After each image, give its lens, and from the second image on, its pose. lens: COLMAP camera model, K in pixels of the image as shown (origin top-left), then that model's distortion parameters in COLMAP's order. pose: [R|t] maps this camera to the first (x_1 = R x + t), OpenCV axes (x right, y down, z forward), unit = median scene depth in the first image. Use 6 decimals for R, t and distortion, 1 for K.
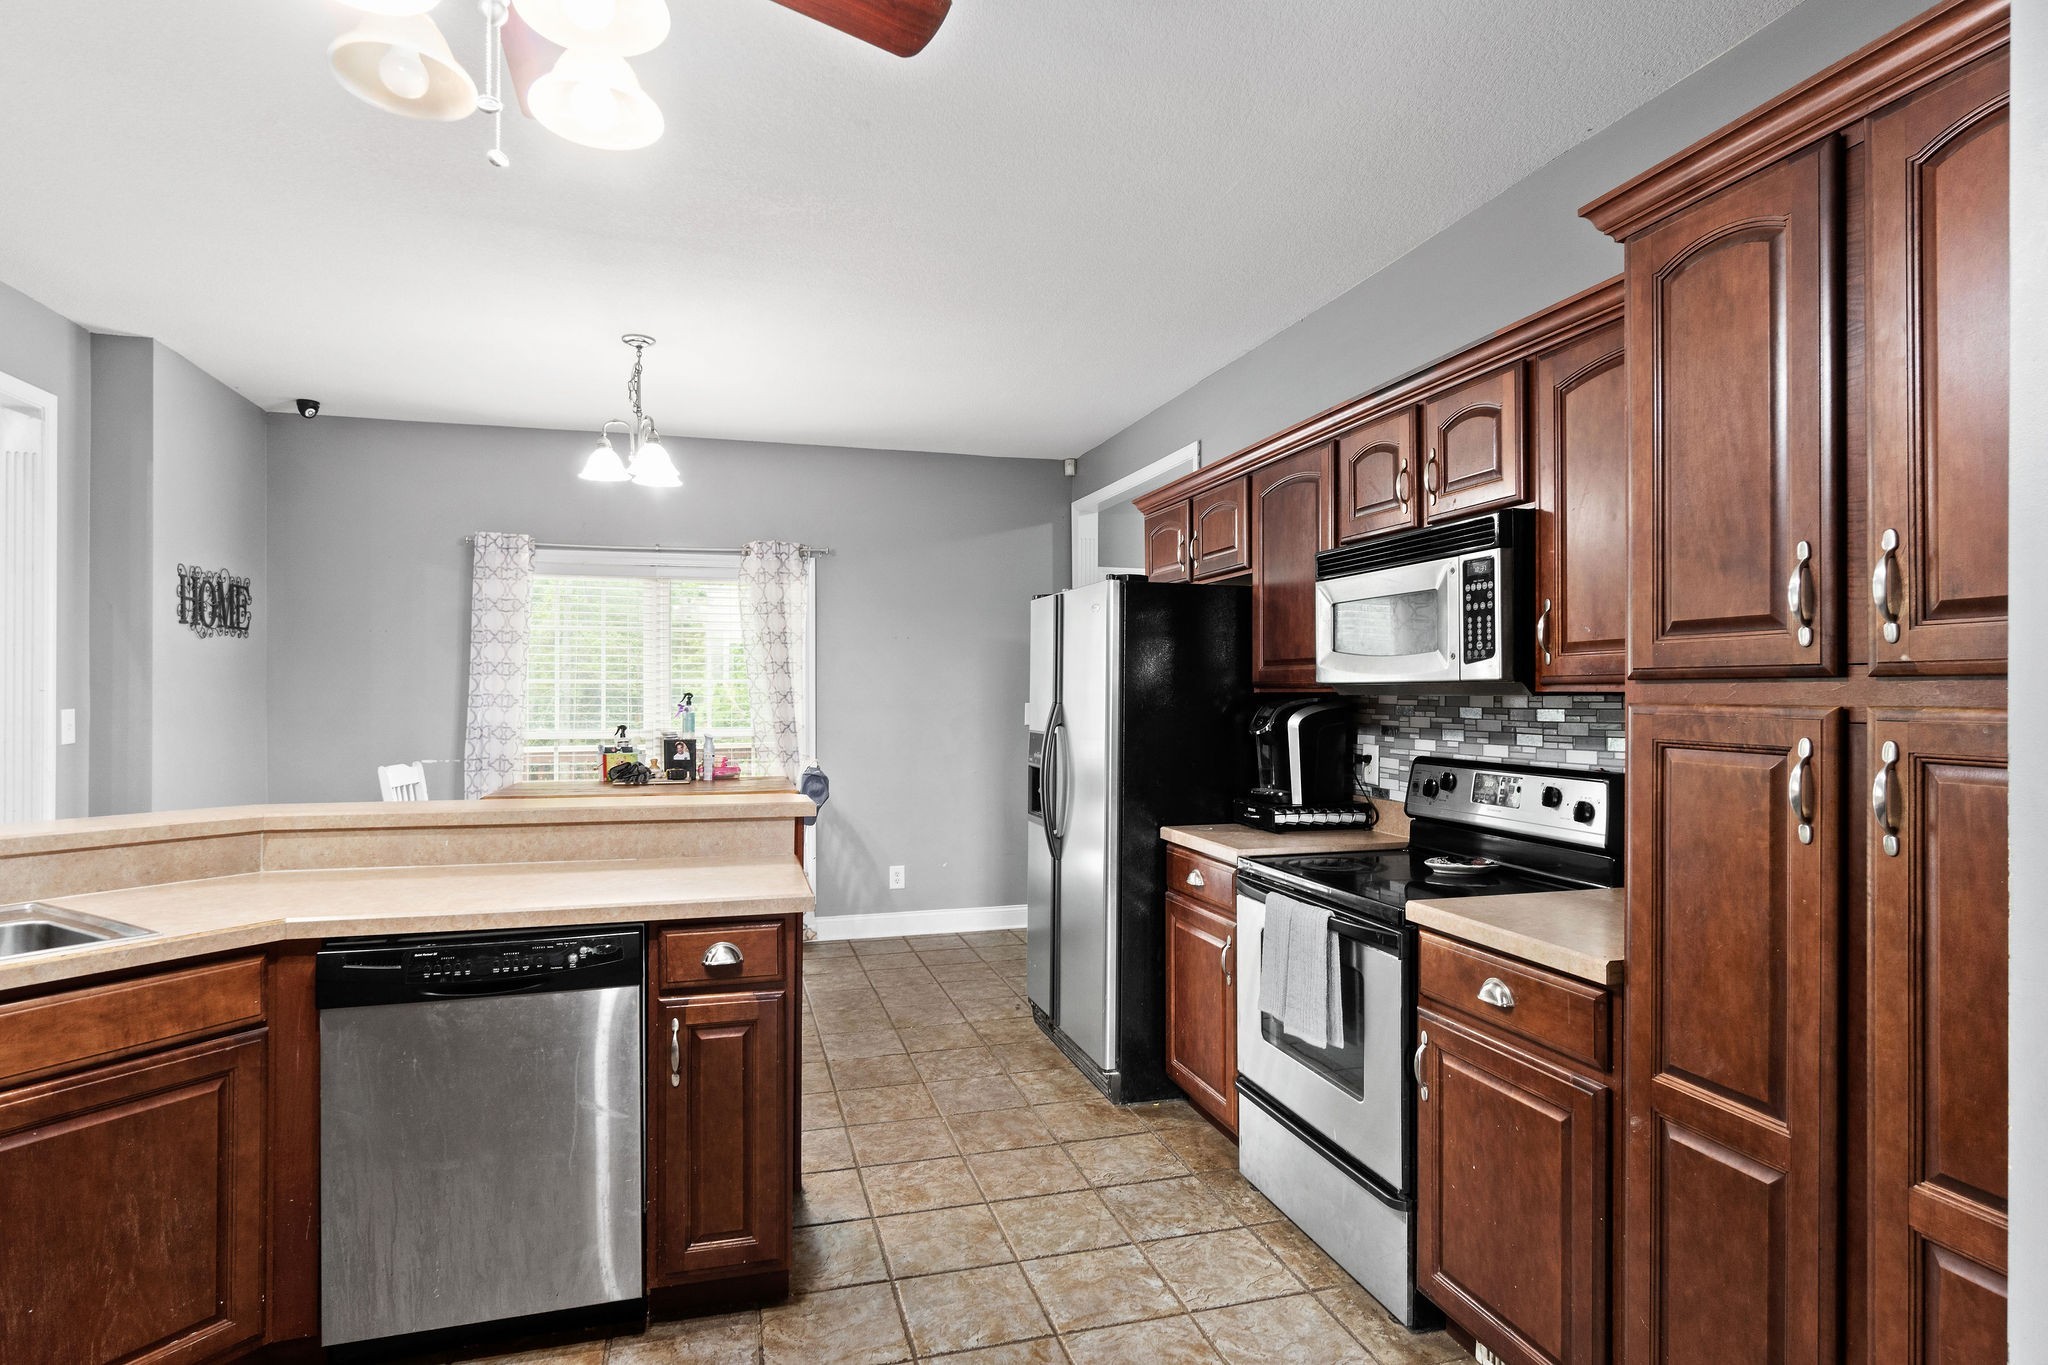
lens RADIAL K [[1057.4, 0, 1010.4], [0, 1057.4, 684.9], [0, 0, 1]] dist [-0.004514, 0.000305]
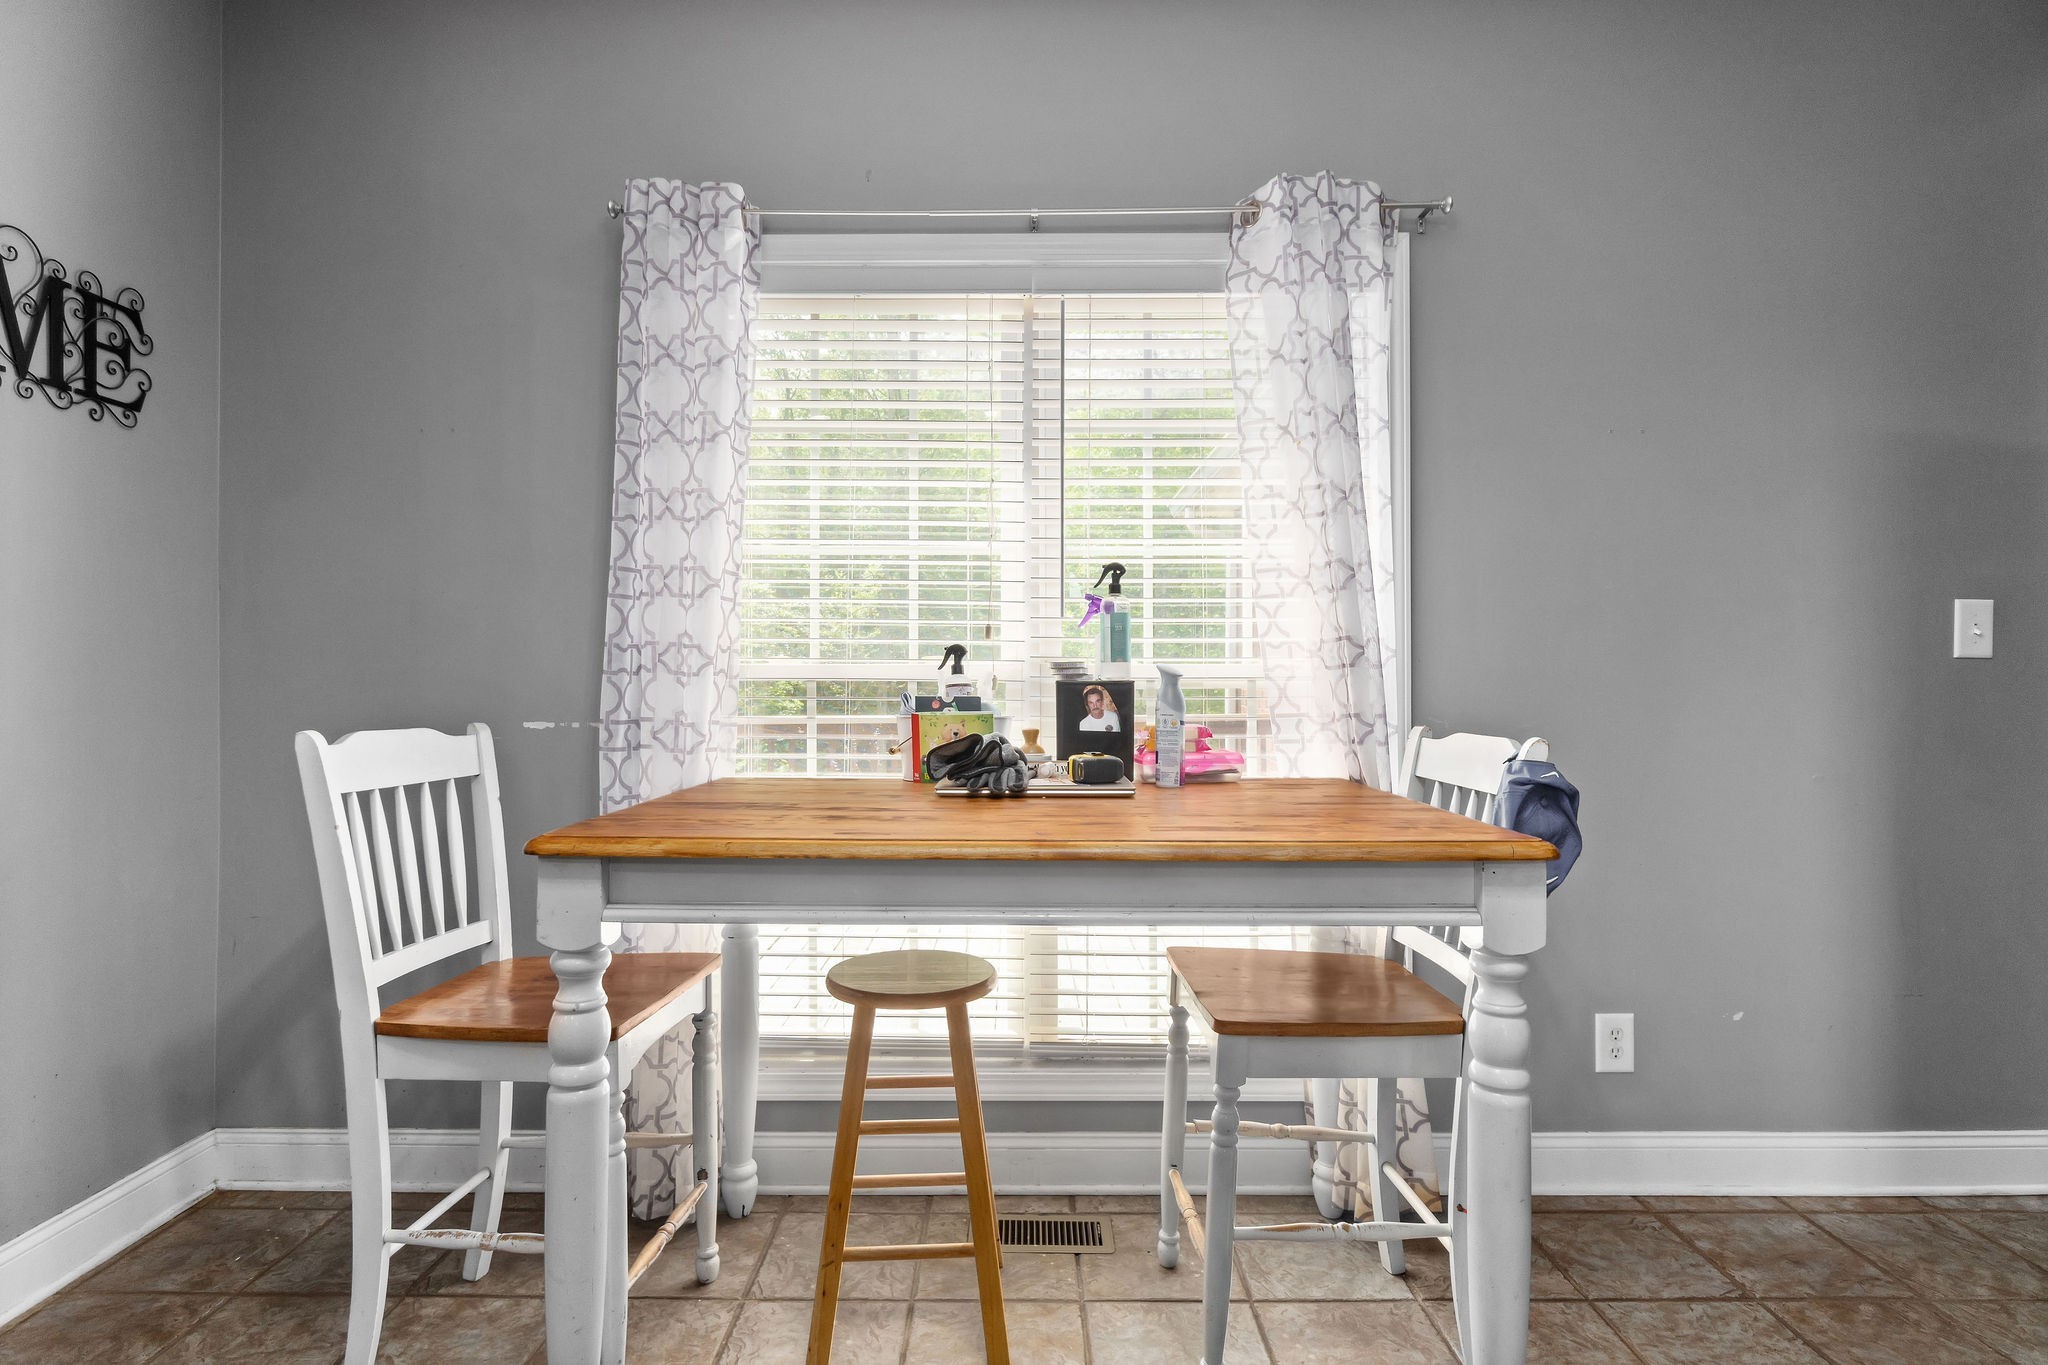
lens RADIAL K [[1057.4, 0, 1010.4], [0, 1057.4, 684.9], [0, 0, 1]] dist [-0.004514, 0.000305]
pose [[0.963269, 0.003291, -0.268516, -0.238022], [-0.000220, 0.999934, 0.011463, 0.048968], [0.268537, -0.010983, 0.963207, 0.614454]]
